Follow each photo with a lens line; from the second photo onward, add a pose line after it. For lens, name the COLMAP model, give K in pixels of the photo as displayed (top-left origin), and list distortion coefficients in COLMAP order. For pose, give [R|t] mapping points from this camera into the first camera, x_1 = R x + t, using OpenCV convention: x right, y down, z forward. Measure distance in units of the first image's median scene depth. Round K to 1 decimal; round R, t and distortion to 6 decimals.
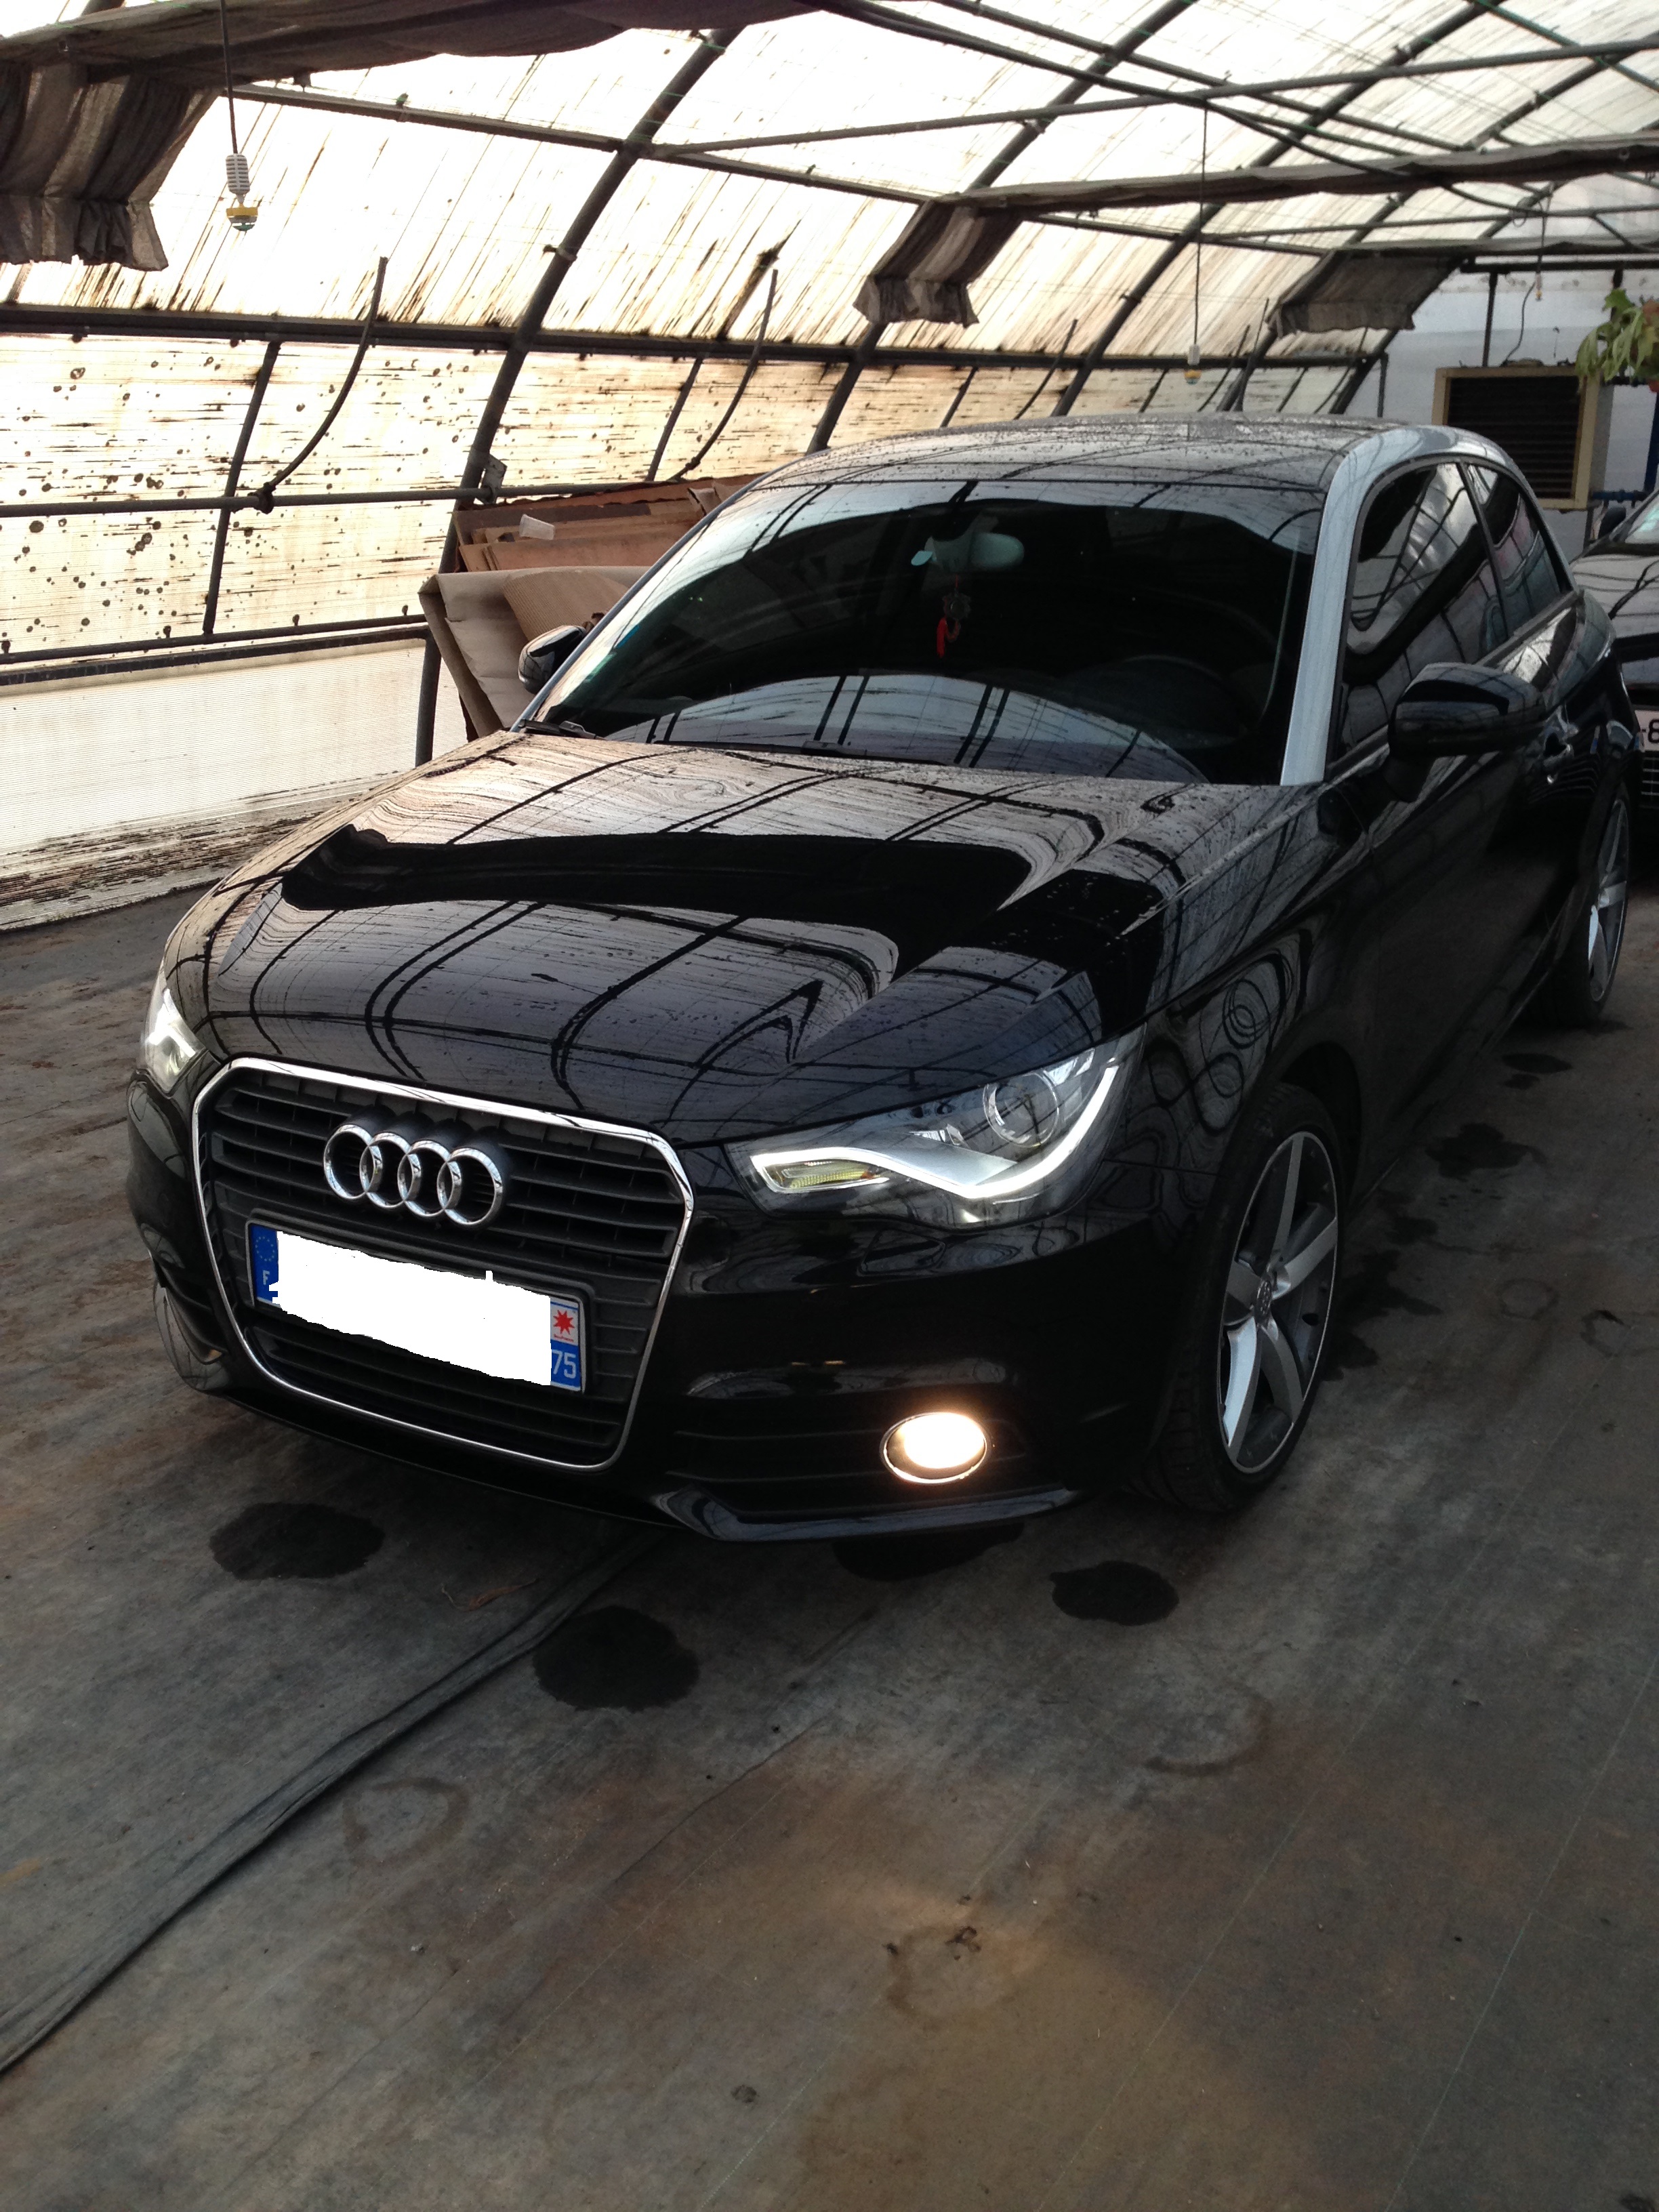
lens RADIAL K [[2048.7, 0, 839.6], [0, 2048.7, 1109.8], [0, 0, 1]] dist [0.171069, -0.310265]
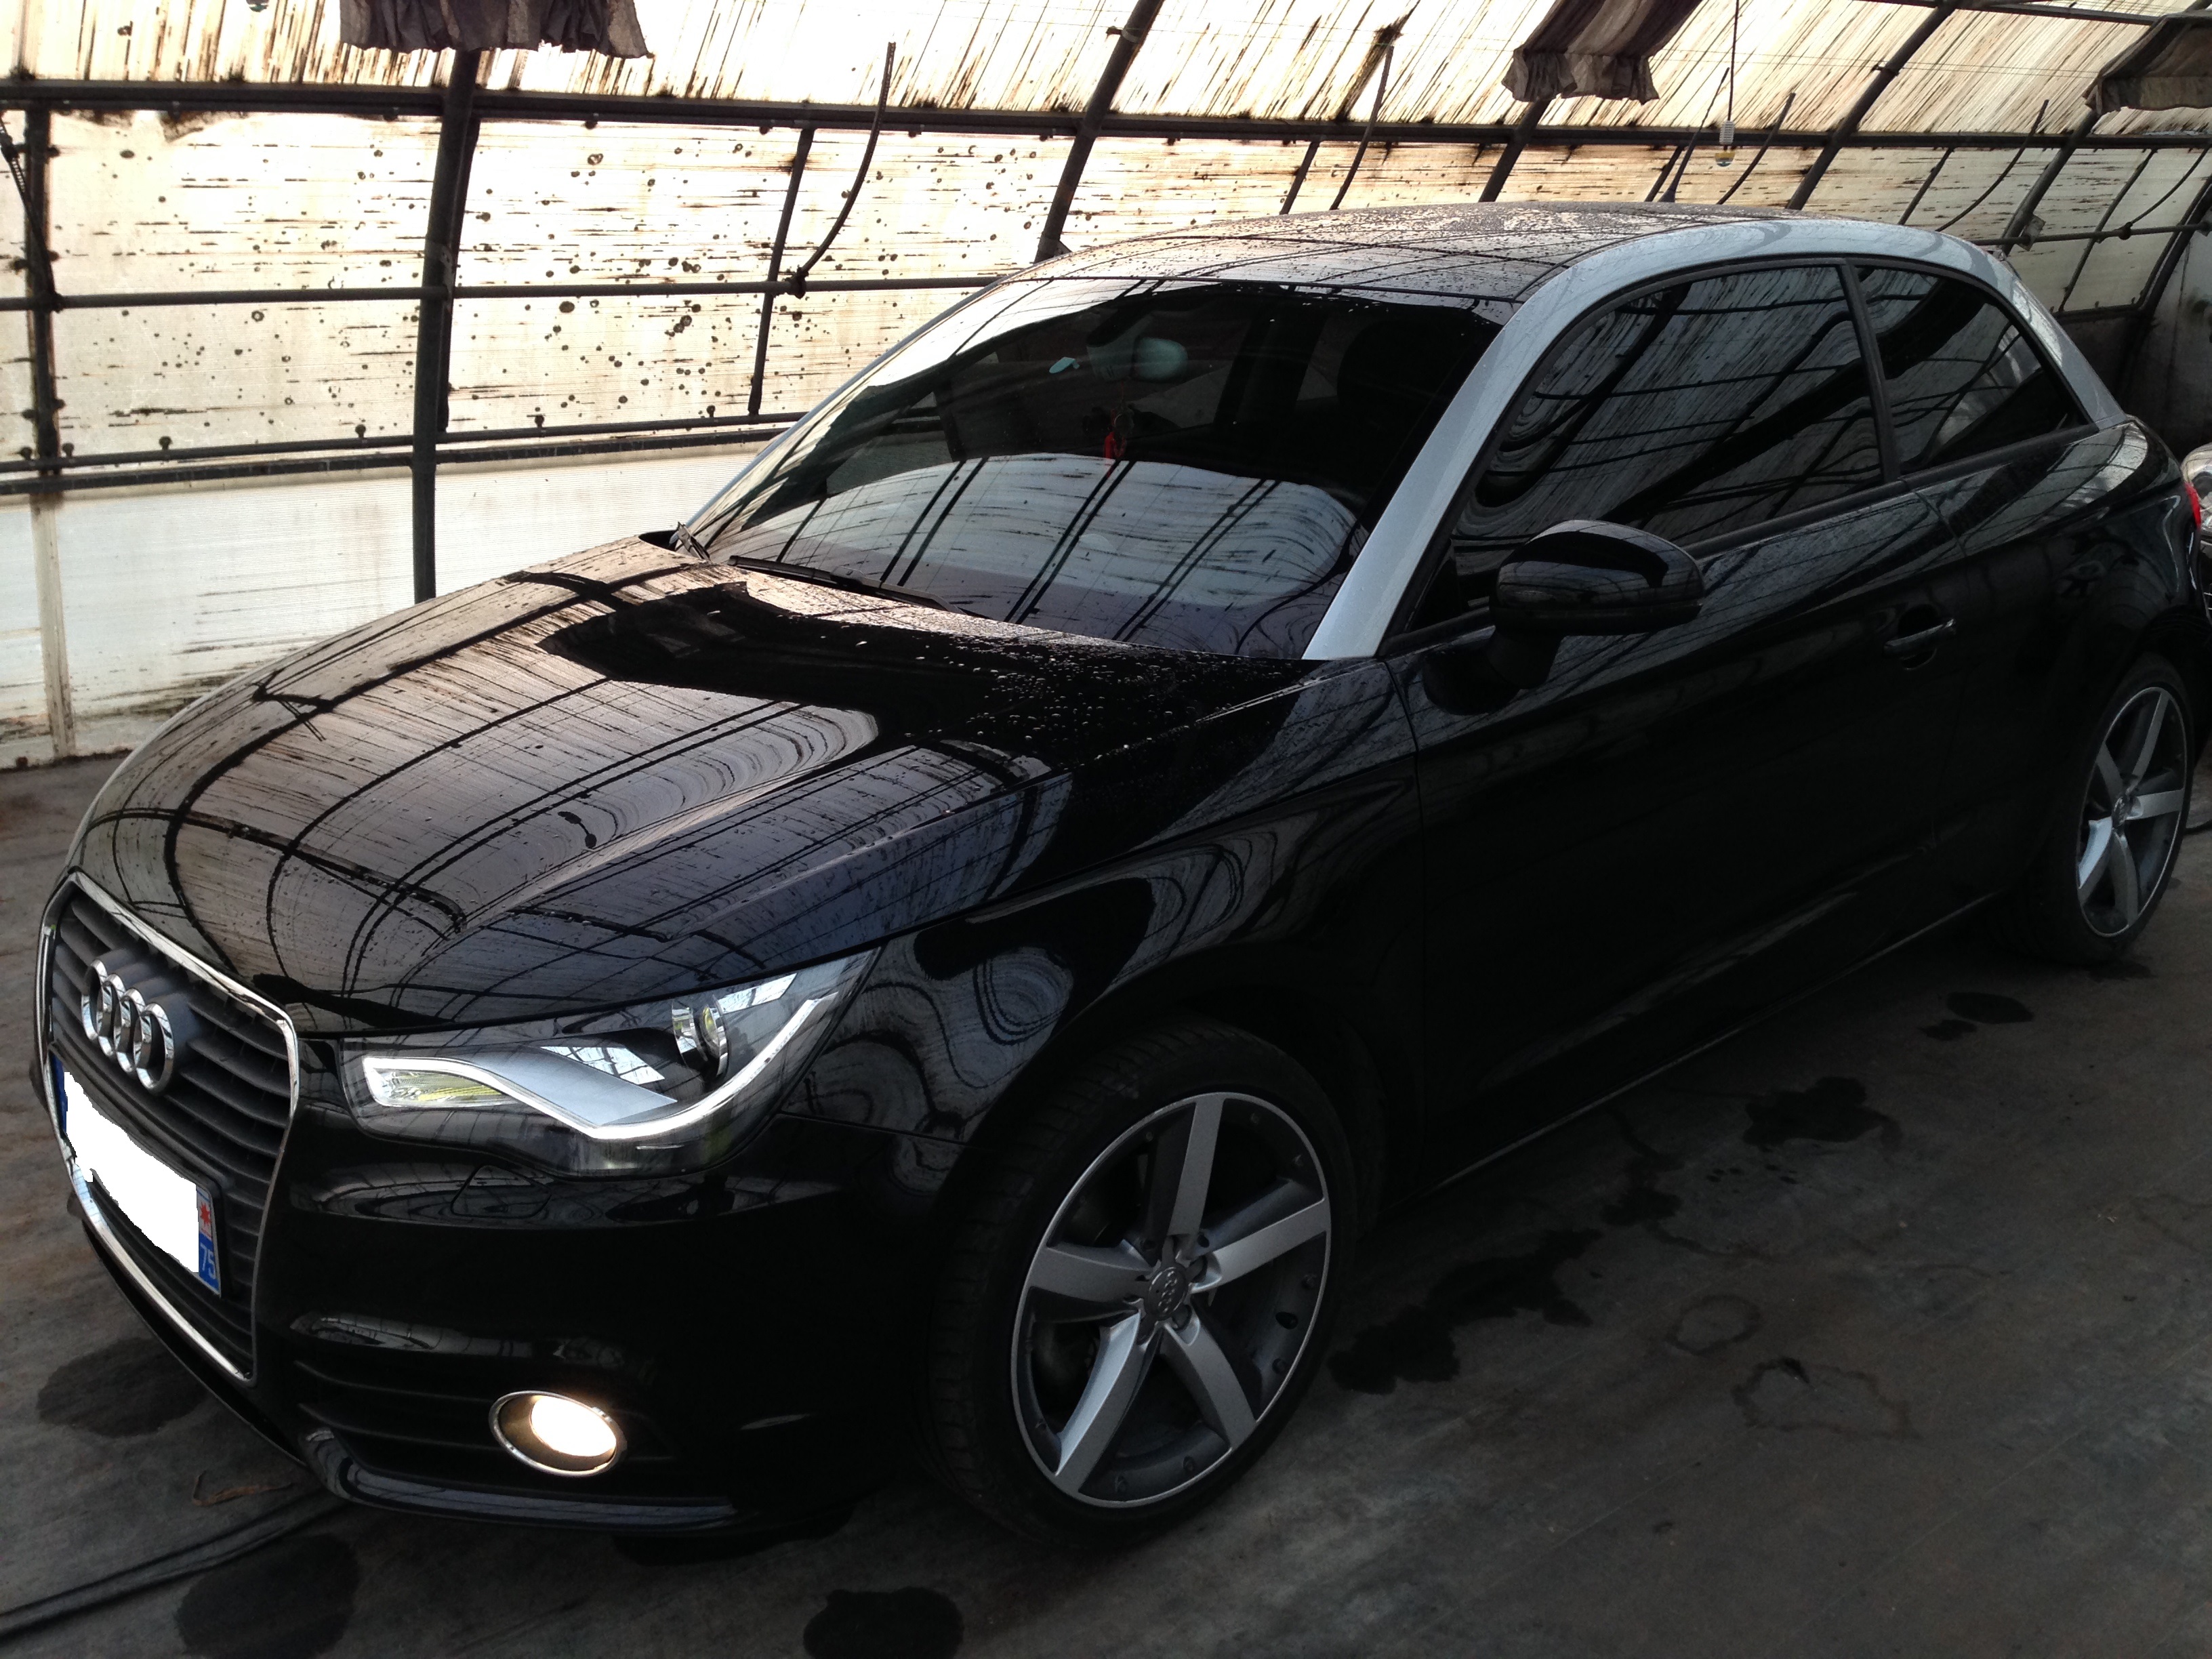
lens RADIAL K [[2048.7, 0, 1114.4], [0, 2048.7, 828.4], [0, 0, 1]] dist [0.171069, -0.310265]
pose [[0.950754, 0.093648, -0.295461, 0.185480], [-0.101813, 0.994727, -0.012335, -0.032816], [0.292747, 0.041809, 0.955275, 0.094281]]
